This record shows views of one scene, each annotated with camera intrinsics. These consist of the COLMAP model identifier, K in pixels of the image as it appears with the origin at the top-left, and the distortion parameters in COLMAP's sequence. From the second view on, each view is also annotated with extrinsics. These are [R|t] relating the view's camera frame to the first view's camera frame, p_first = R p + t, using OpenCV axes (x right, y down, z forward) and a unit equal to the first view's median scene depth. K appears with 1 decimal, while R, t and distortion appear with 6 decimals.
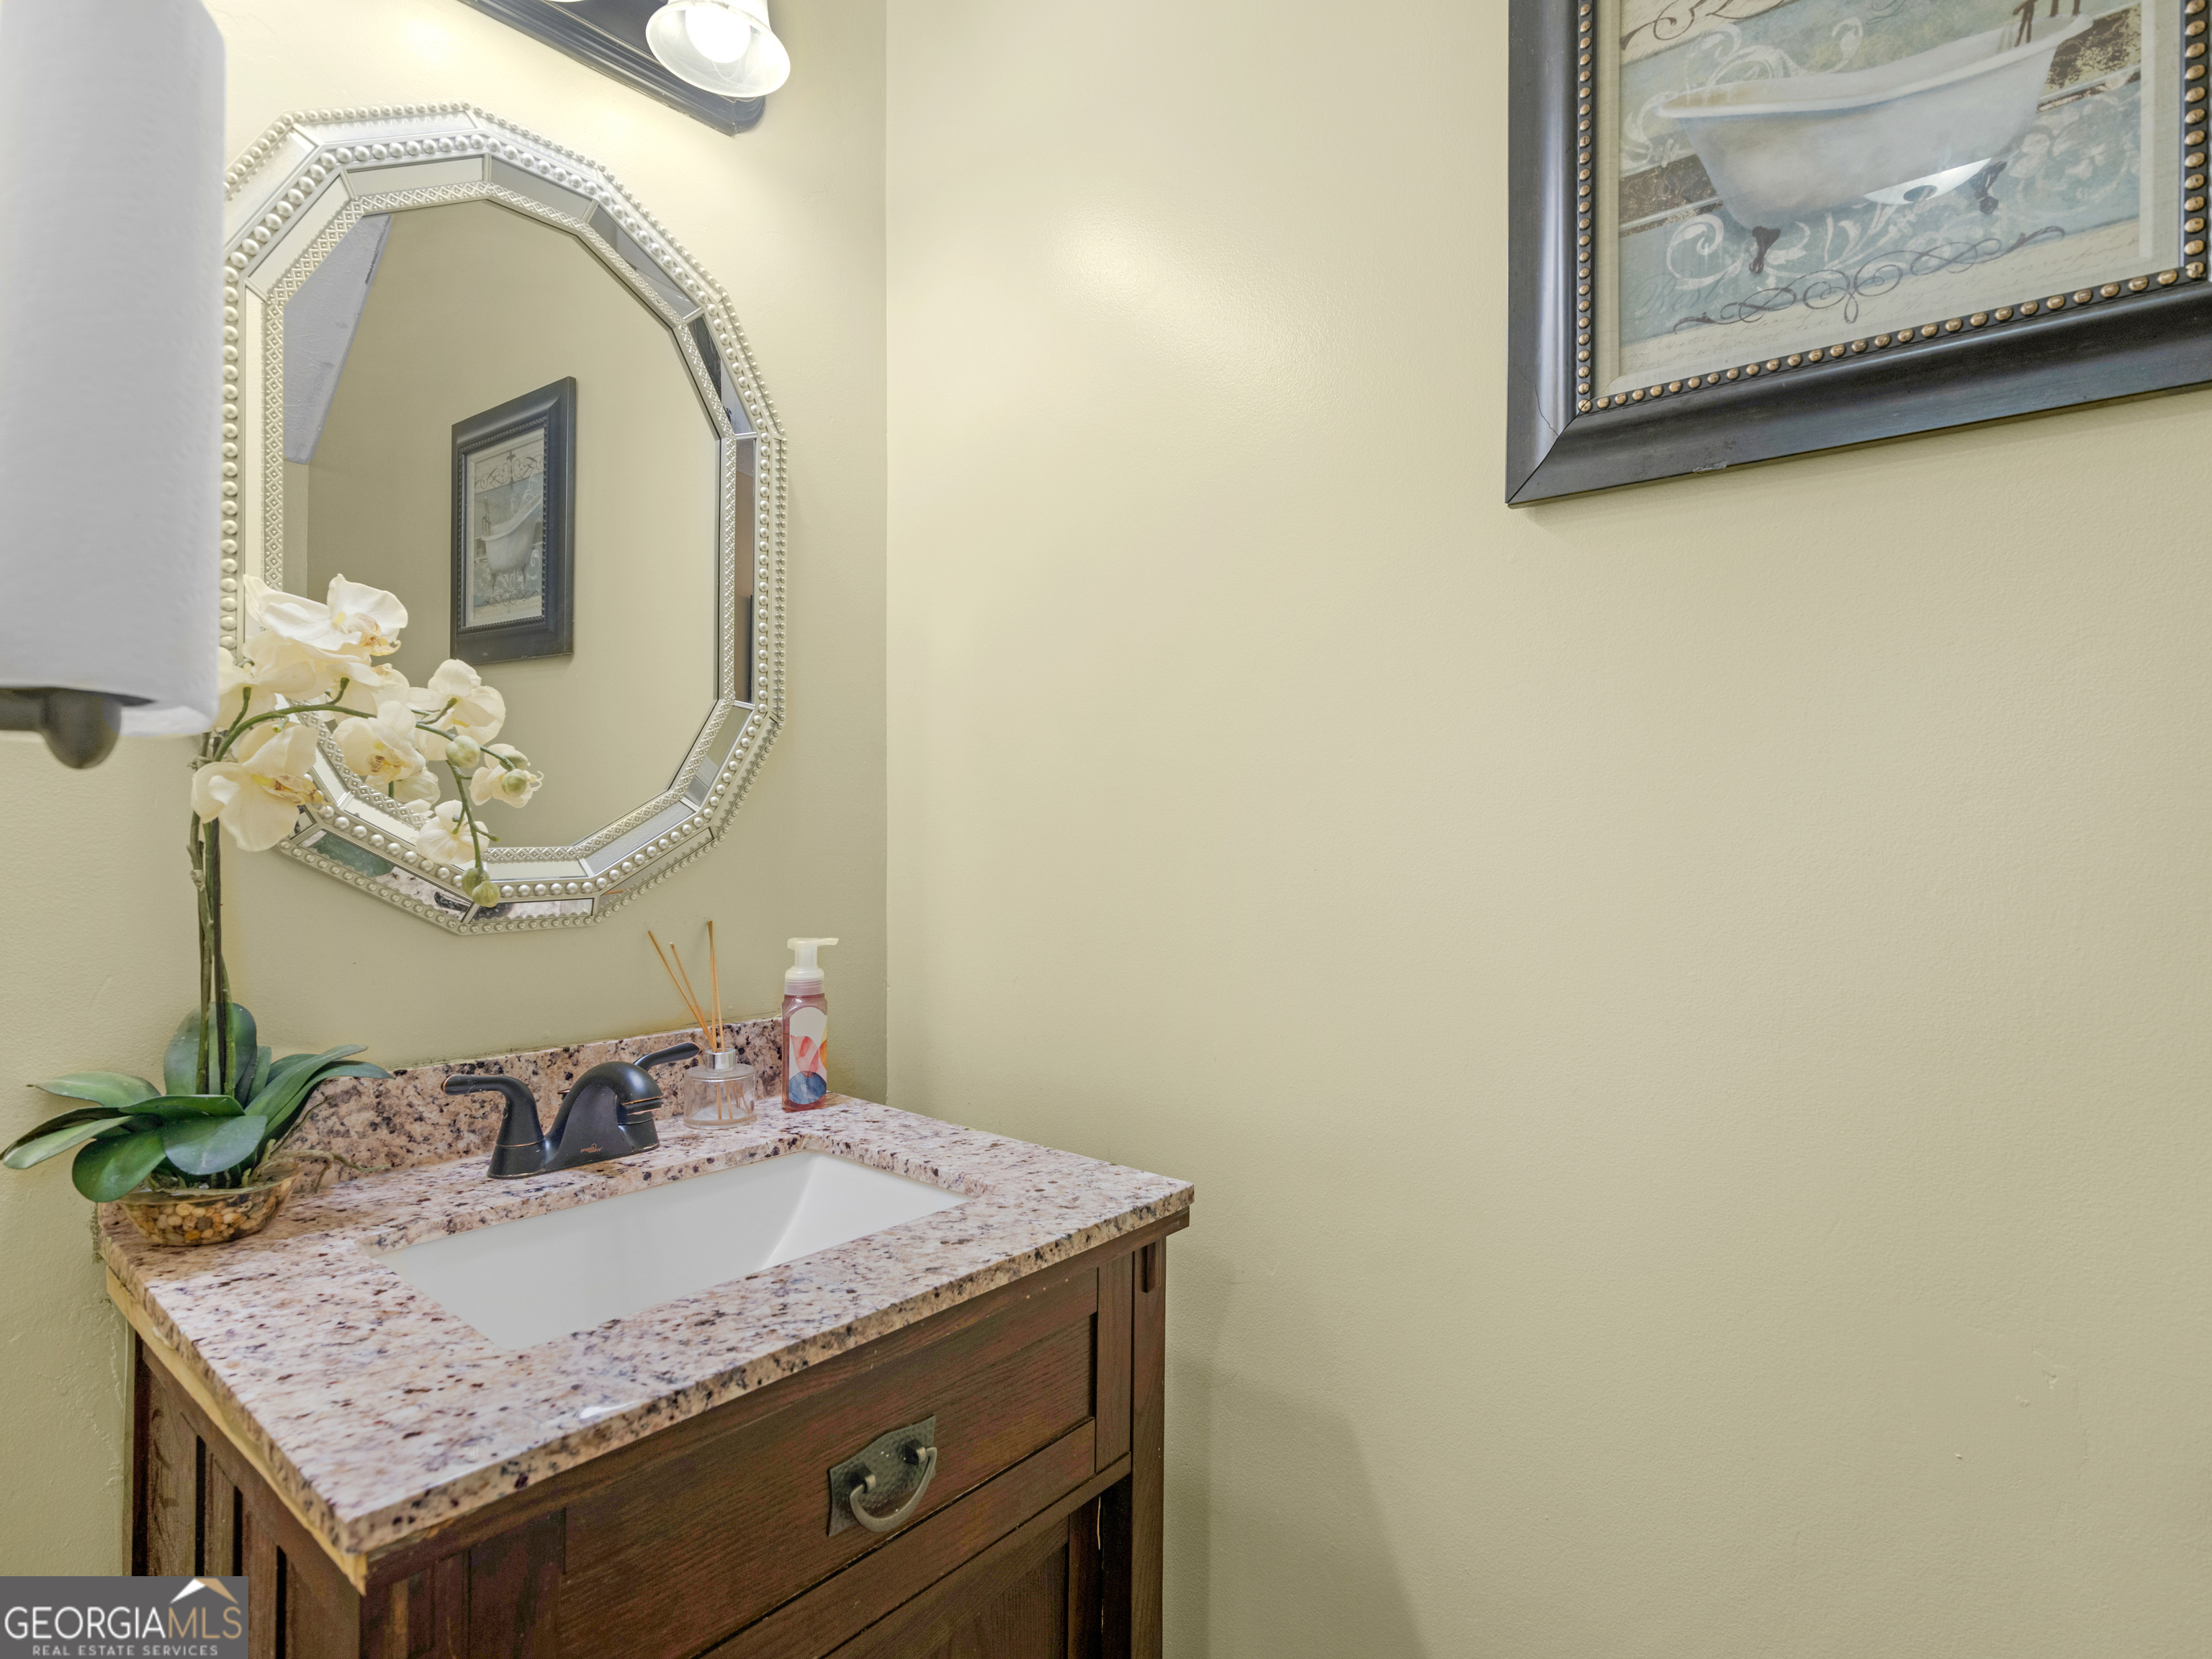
lens RADIAL K [[1144.7, 0, 1109.9], [0, 1144.7, 825.3], [0, 0, 1]] dist [-0.002055, -0.000959]
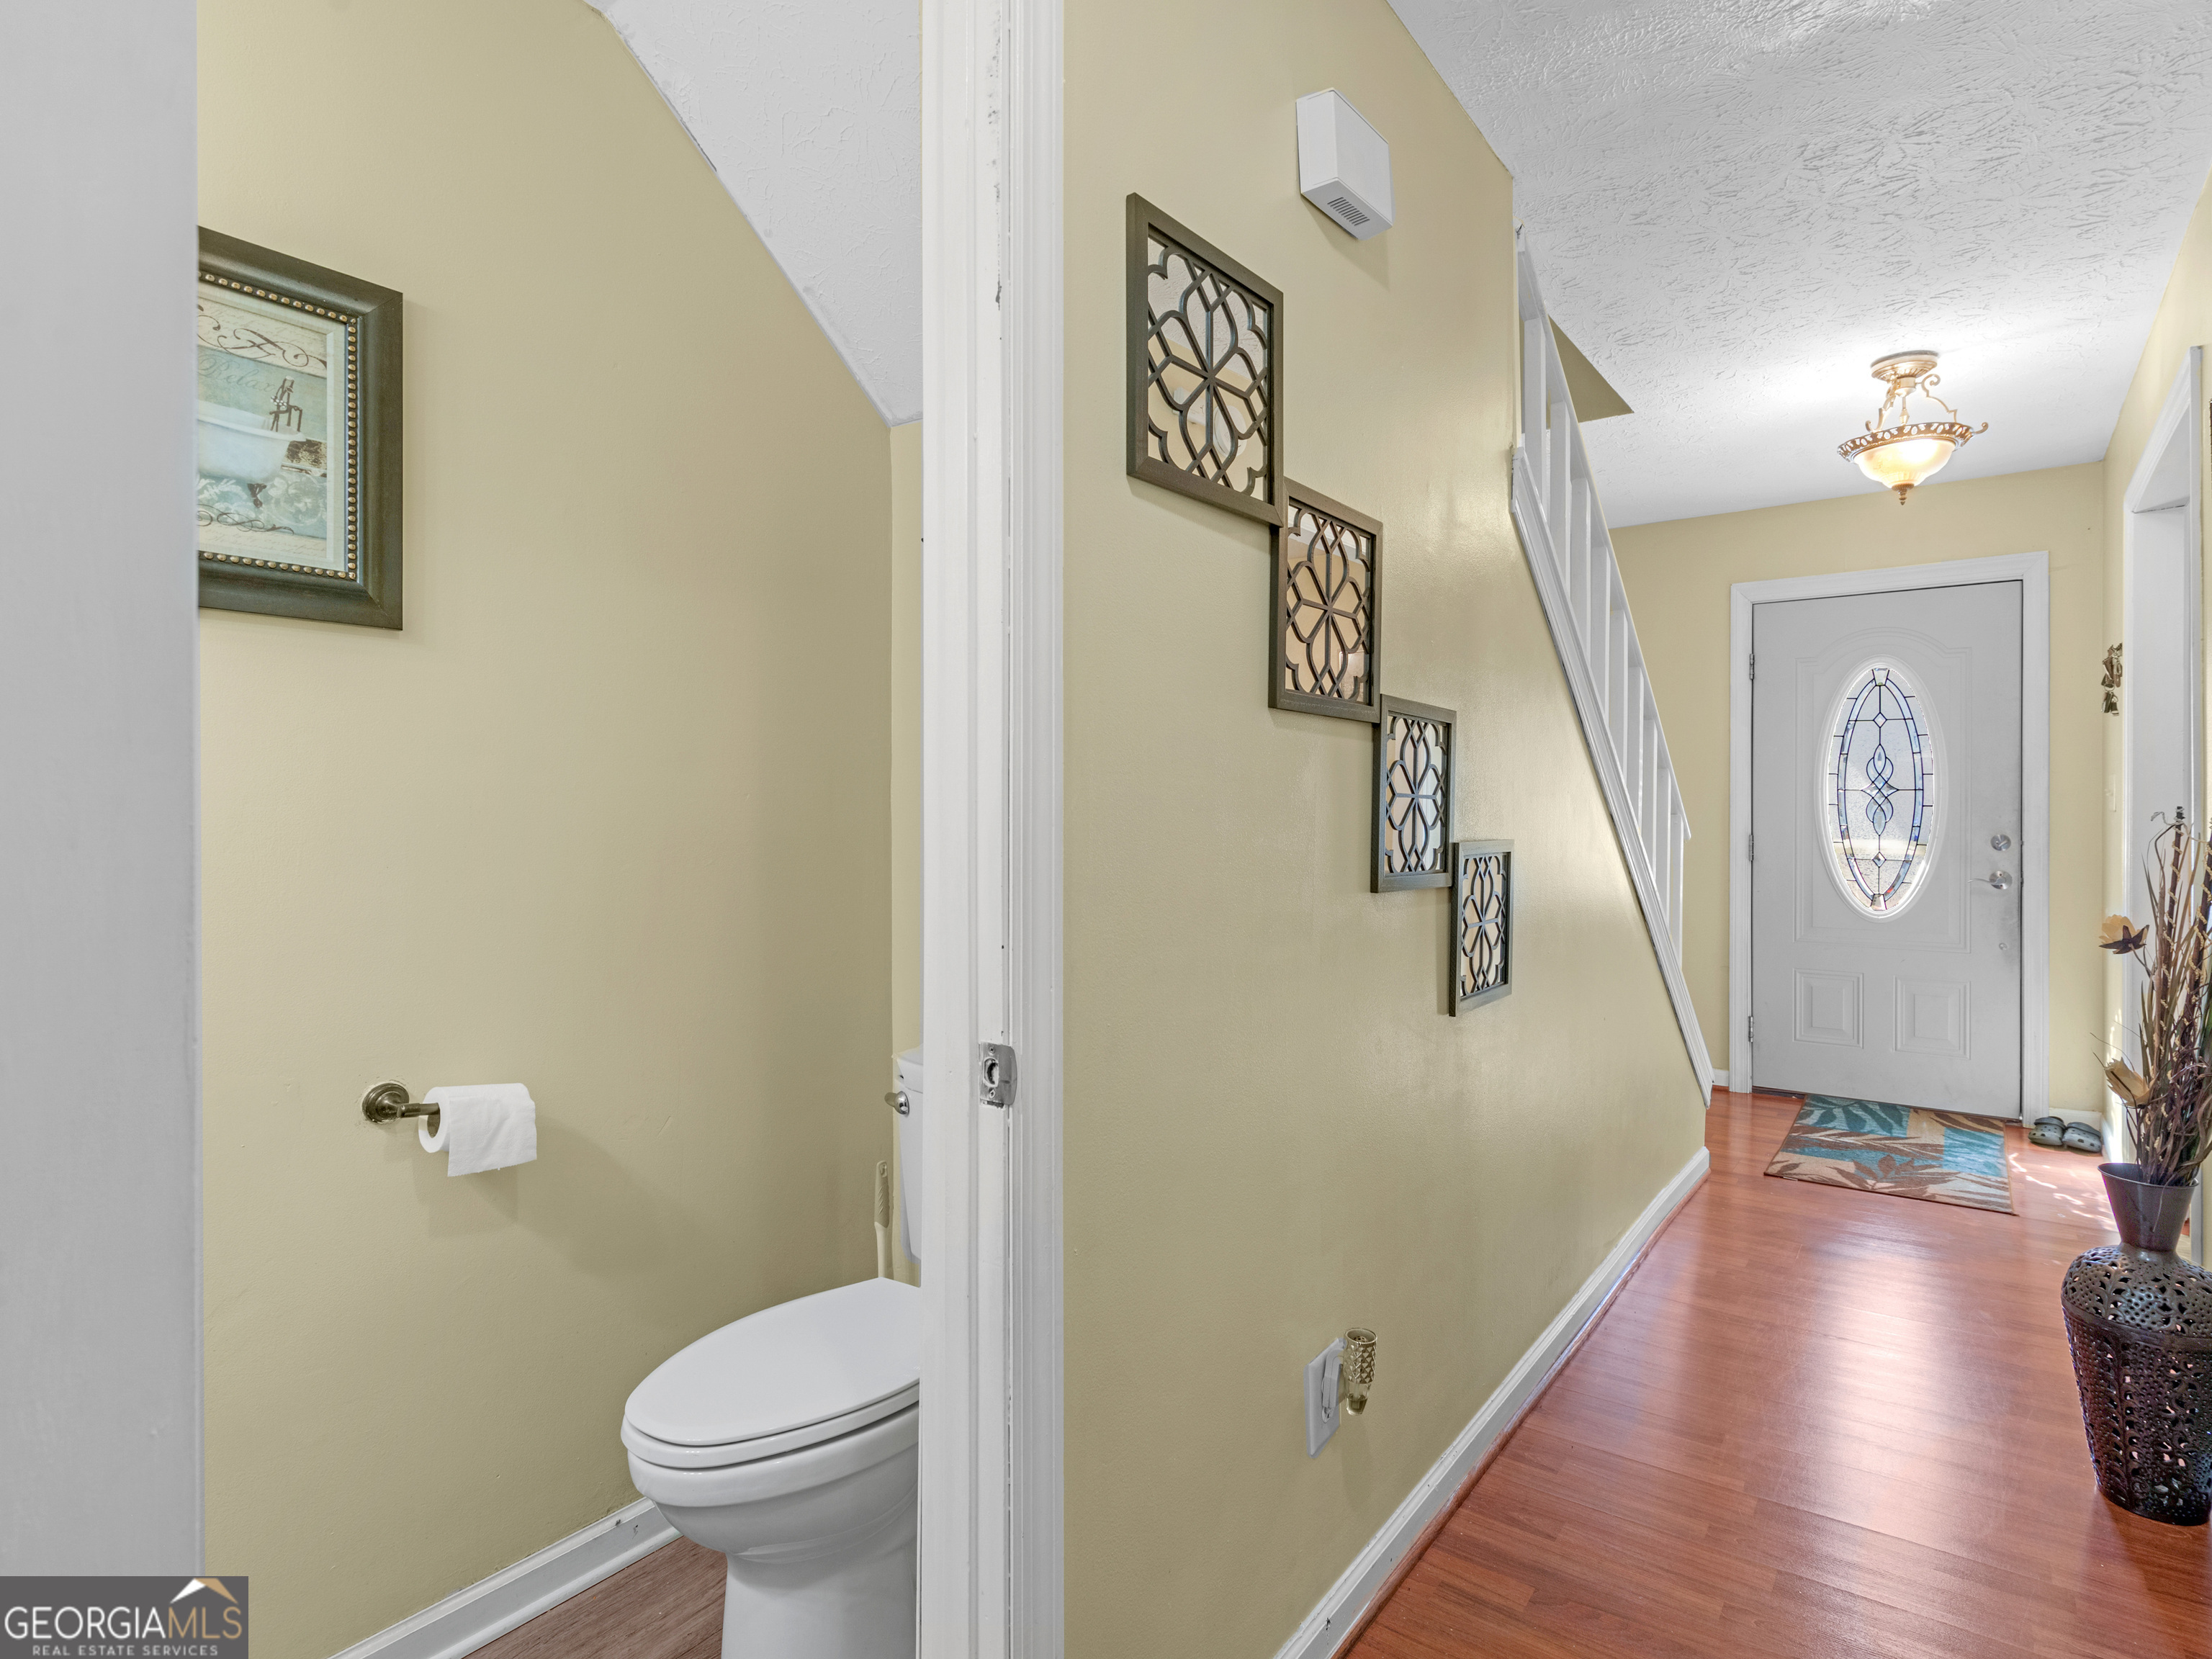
lens RADIAL K [[1144.7, 0, 1109.5], [0, 1144.7, 823.3], [0, 0, 1]] dist [-0.002055, -0.000959]
pose [[-0.030023, -0.015114, 0.999435, -1.295826], [0.008870, 0.999842, 0.015387, -0.009364], [-0.999510, 0.009327, -0.029884, -0.416865]]
